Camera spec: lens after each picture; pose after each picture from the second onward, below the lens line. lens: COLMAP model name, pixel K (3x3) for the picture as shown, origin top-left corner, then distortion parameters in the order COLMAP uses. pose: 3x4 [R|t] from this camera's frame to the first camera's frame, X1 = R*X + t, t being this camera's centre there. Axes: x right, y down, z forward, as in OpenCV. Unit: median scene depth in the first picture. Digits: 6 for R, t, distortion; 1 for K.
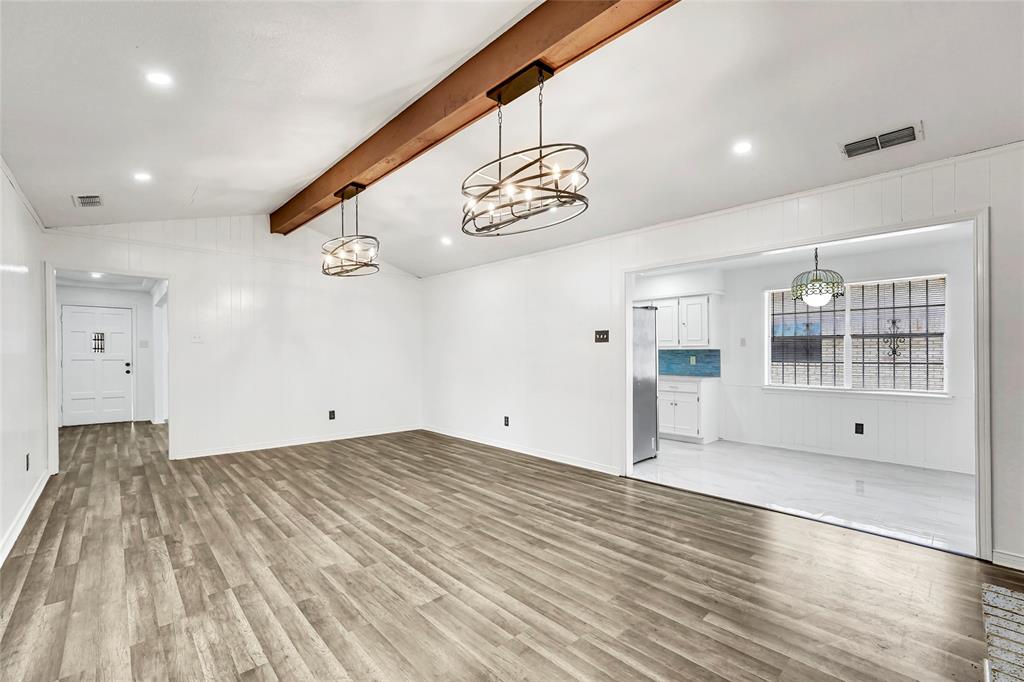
lens RADIAL K [[435.5, 0, 511.3], [0, 435.5, 339.3], [0, 0, 1]] dist [-0.011609, 0.000032]
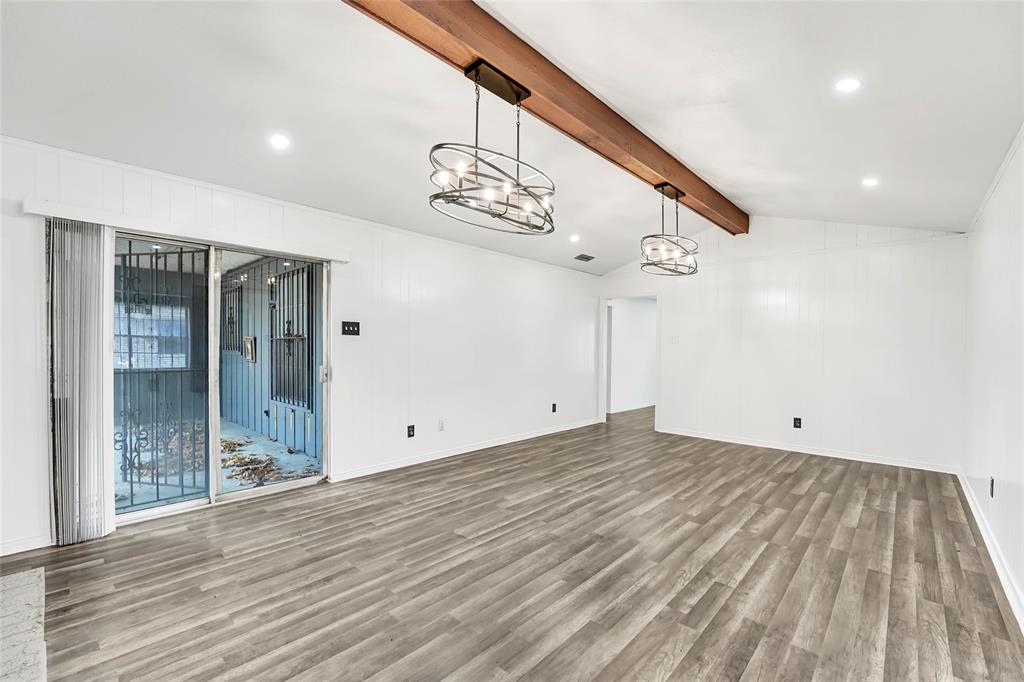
lens RADIAL K [[449.2, 0, 511.1], [0, 449.2, 349.1], [0, 0, 1]] dist [-0.023355, 0.000832]
pose [[0.073191, 0.005706, -0.997302, 0.759386], [0.019952, 0.999775, 0.007185, 0.025558], [0.997118, -0.020424, 0.073061, 0.697132]]
